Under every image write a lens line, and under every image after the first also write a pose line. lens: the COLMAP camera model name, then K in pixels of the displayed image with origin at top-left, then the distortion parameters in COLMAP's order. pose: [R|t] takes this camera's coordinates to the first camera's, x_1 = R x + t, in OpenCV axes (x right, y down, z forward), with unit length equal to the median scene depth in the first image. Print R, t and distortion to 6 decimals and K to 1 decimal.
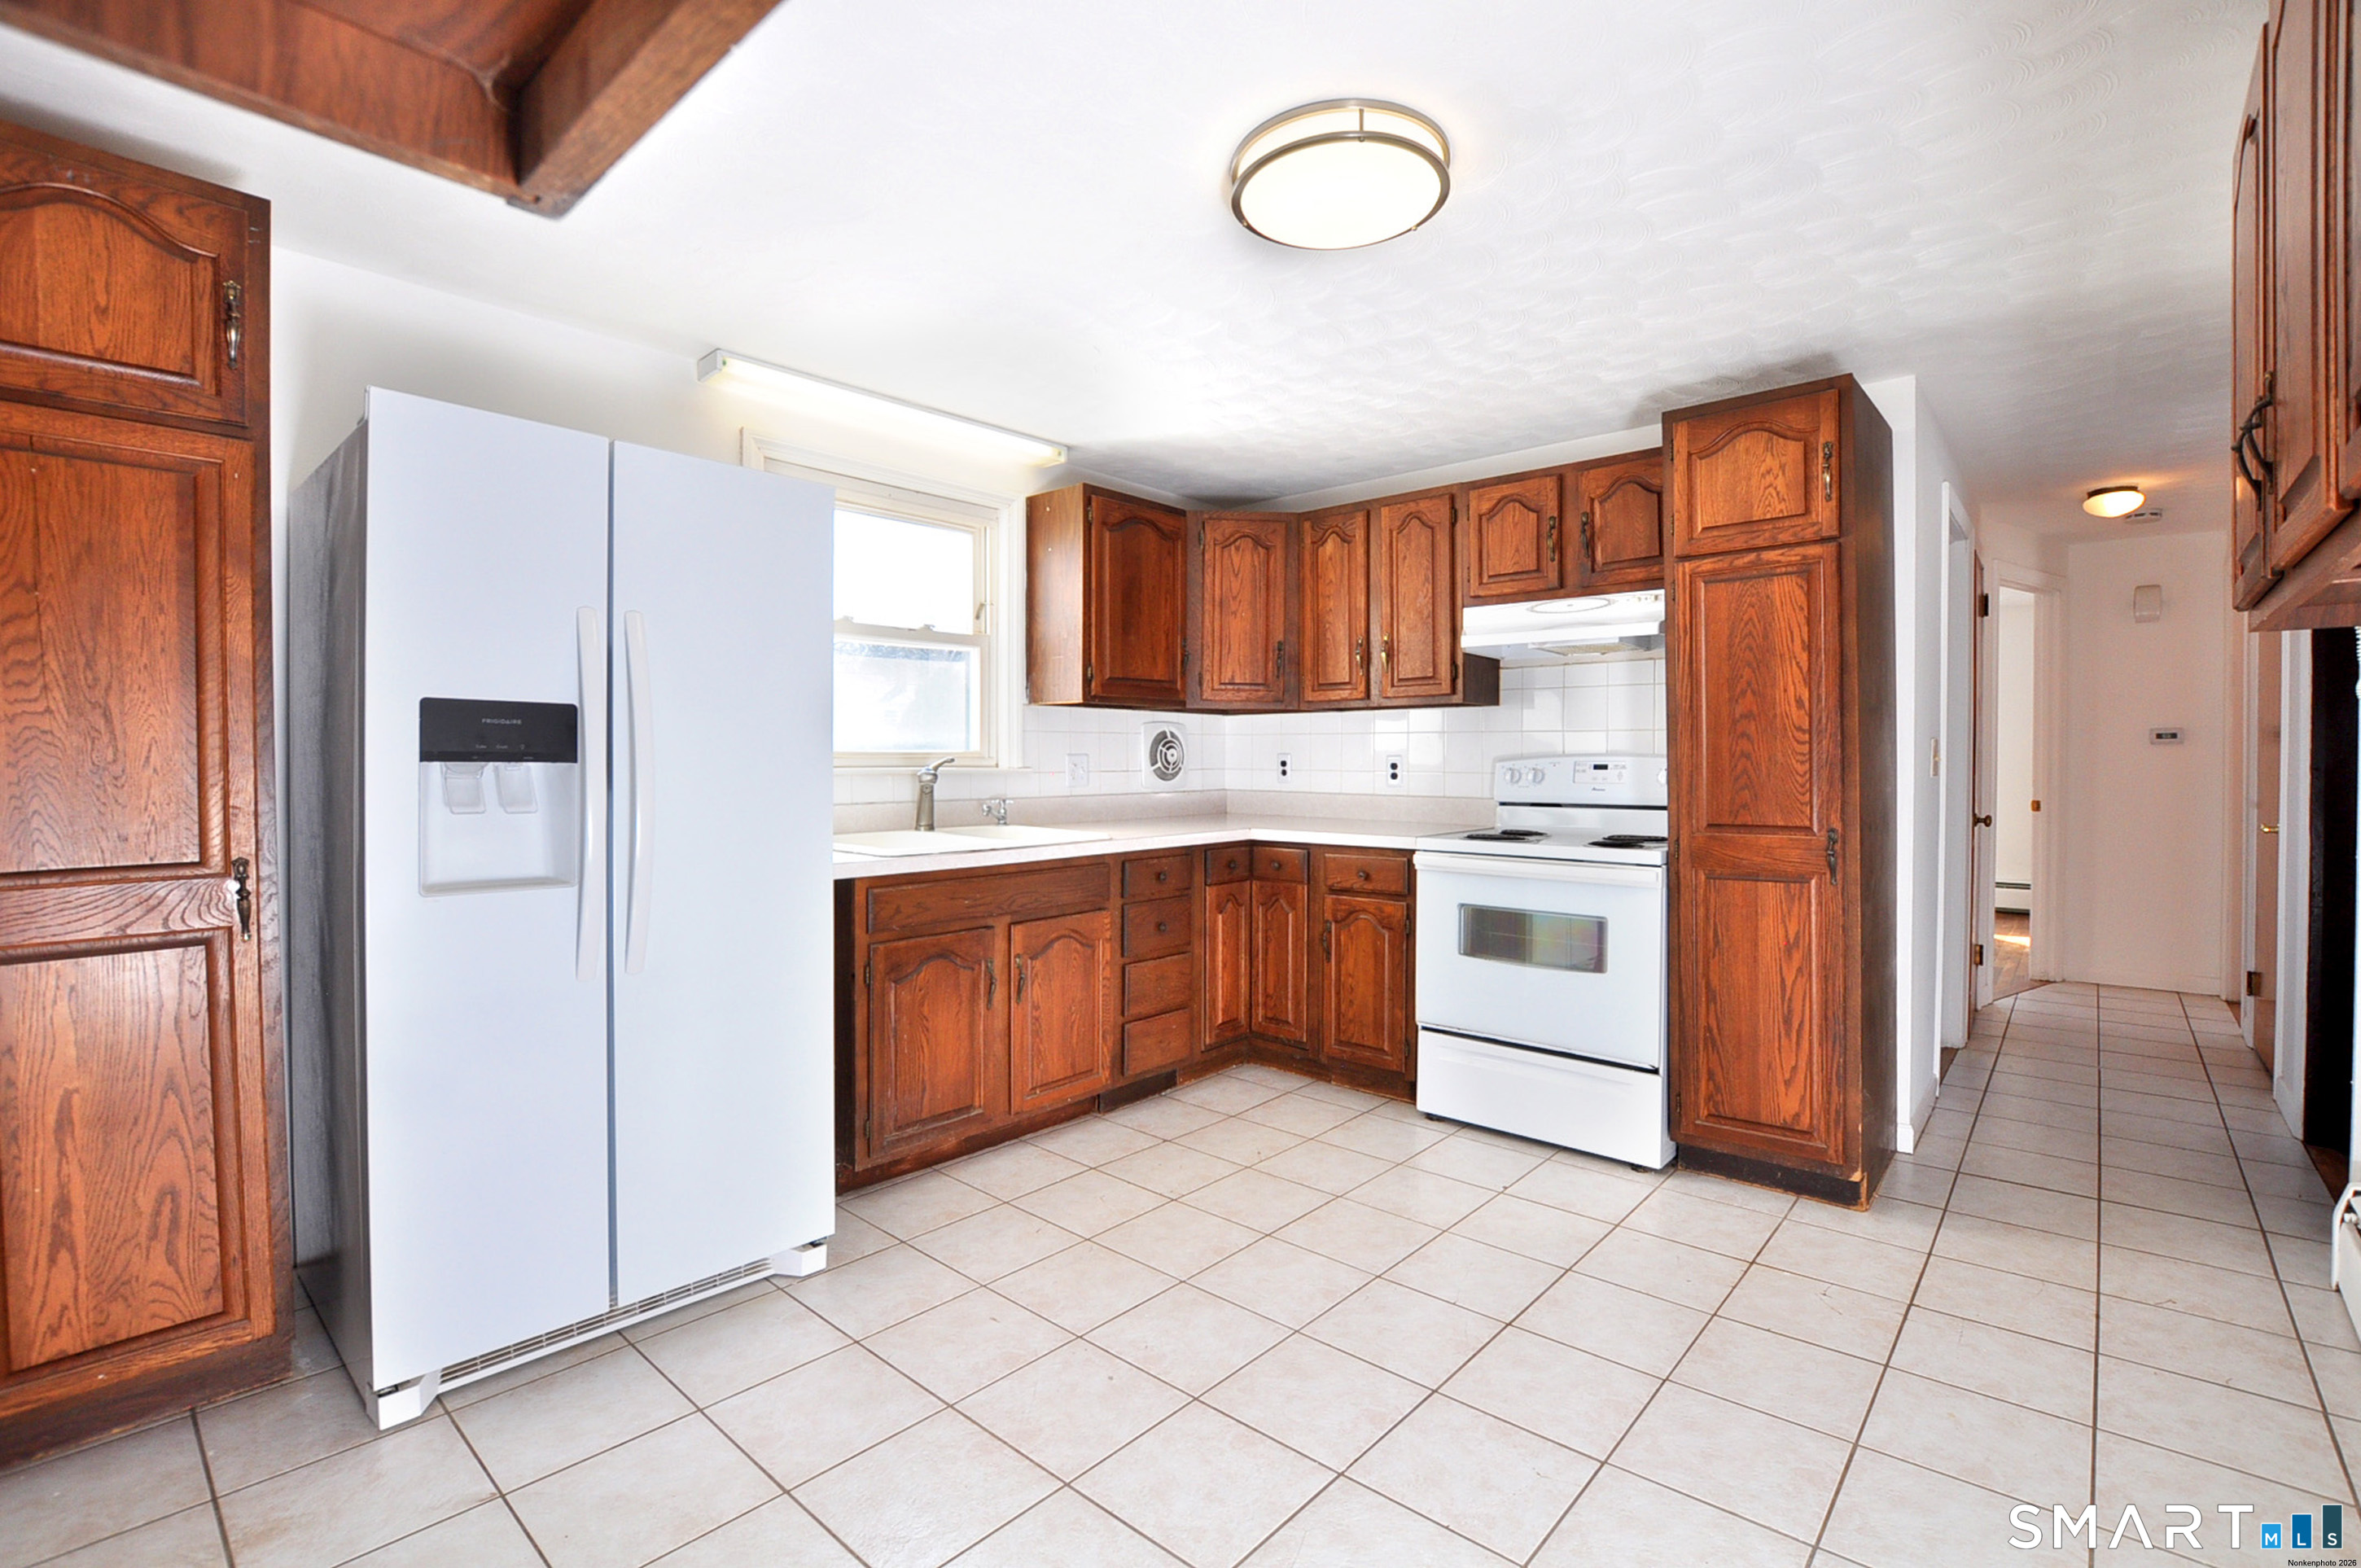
lens RADIAL K [[1054.0, 0, 1207.6], [0, 1054.0, 761.0], [0, 0, 1]] dist [-0.022479, 0.000825]
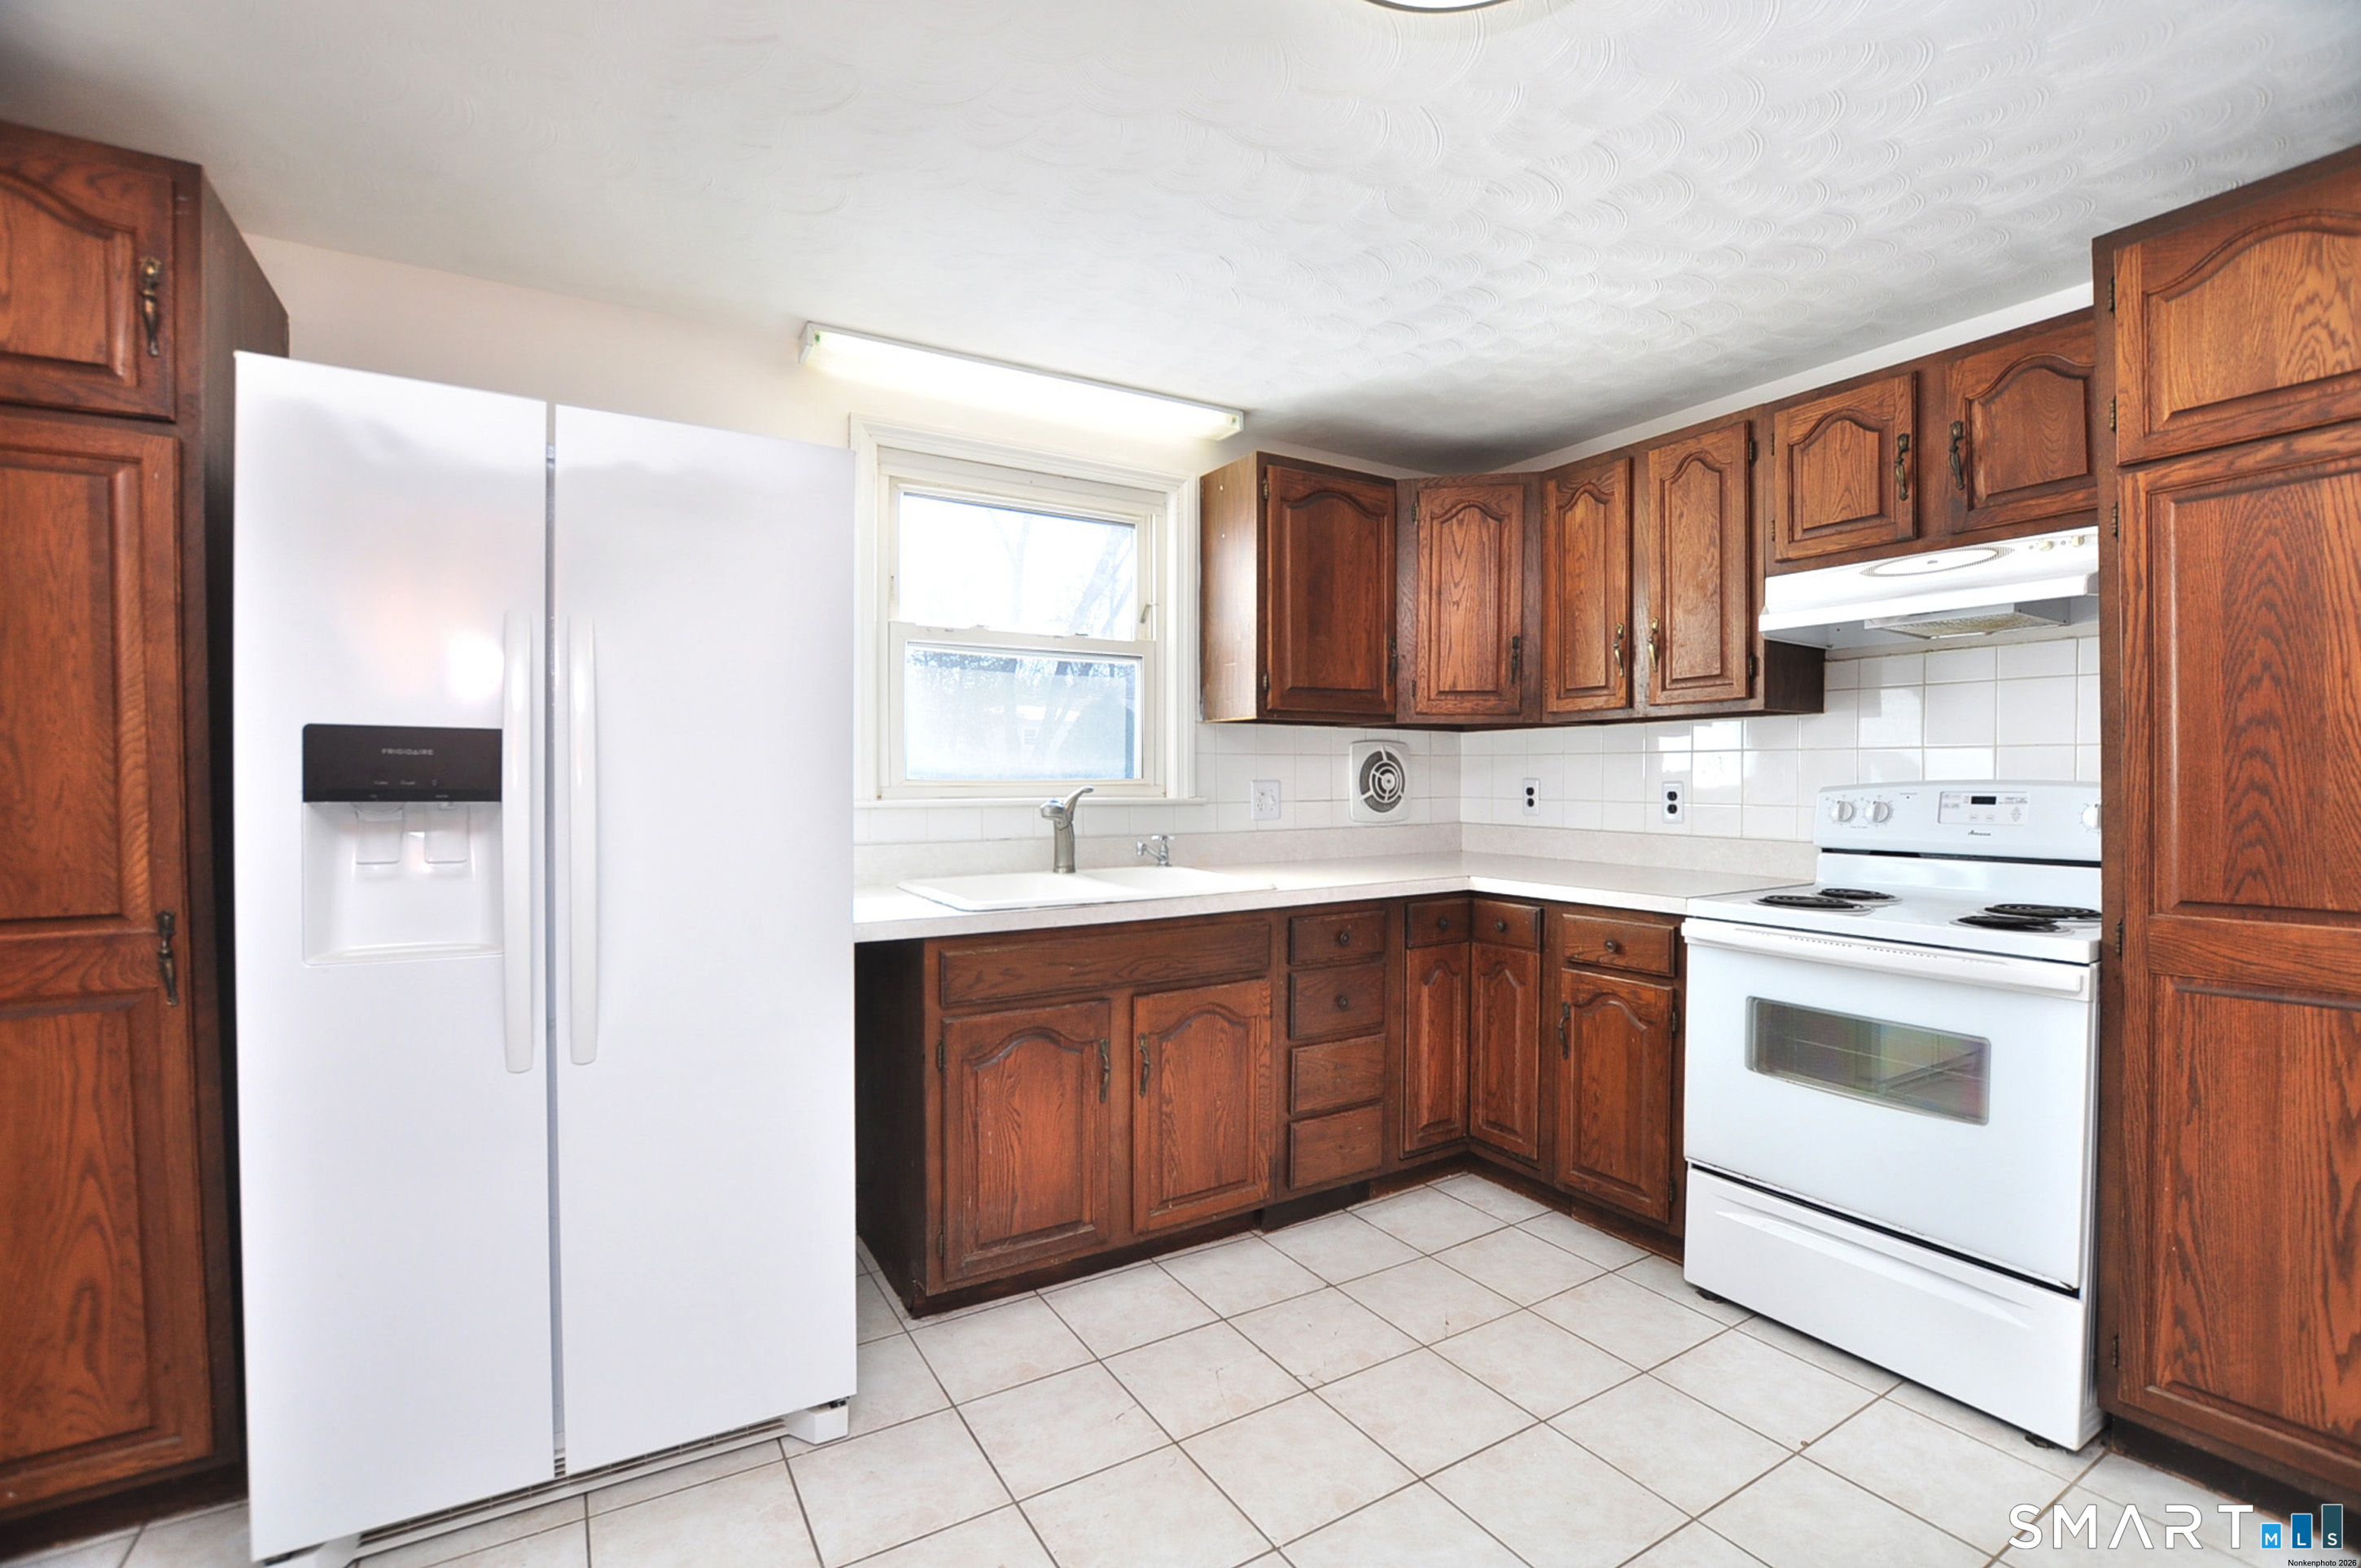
lens RADIAL K [[1085.2, 0, 1188.4], [0, 1085.2, 791.6], [0, 0, 1]] dist [-0.025012, -0.000202]
pose [[0.959473, -0.000514, -0.281799, 0.077818], [0.003359, 0.999948, 0.009610, -0.008355], [0.281779, -0.010167, 0.959425, 0.197869]]
